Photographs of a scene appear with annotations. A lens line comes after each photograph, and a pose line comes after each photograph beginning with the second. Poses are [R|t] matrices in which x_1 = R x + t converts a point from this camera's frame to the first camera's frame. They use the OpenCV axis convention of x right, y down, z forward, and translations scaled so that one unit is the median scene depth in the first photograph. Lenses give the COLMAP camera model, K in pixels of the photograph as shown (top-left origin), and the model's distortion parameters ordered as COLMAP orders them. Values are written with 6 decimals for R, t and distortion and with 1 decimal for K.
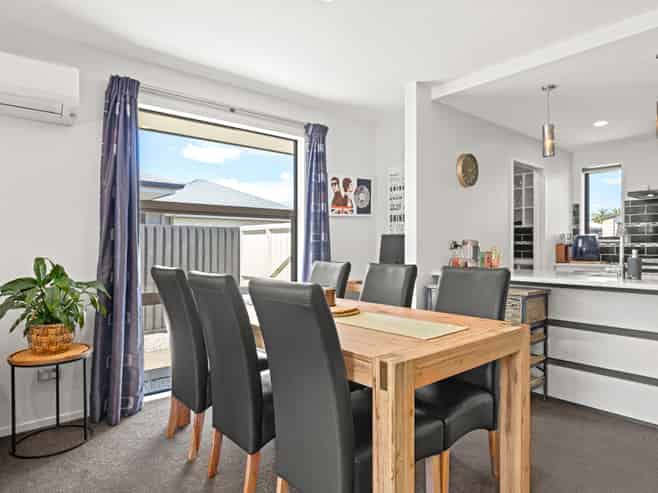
lens RADIAL K [[399.1, 0, 329.0], [0, 399.1, 246.5], [0, 0, 1]] dist [-0.000130, 0.000635]
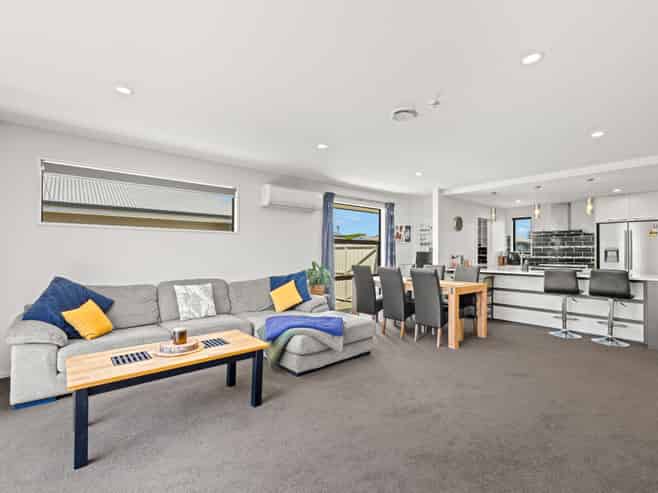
lens RADIAL K [[307.6, 0, 329.0], [0, 307.6, 246.5], [0, 0, 1]] dist [-0.000017, -0.000030]
pose [[0.999979, 0.006437, 0.000164, -0.369315], [-0.006431, 0.999694, -0.023905, -0.016578], [-0.000317, 0.023903, 0.999714, -0.711879]]
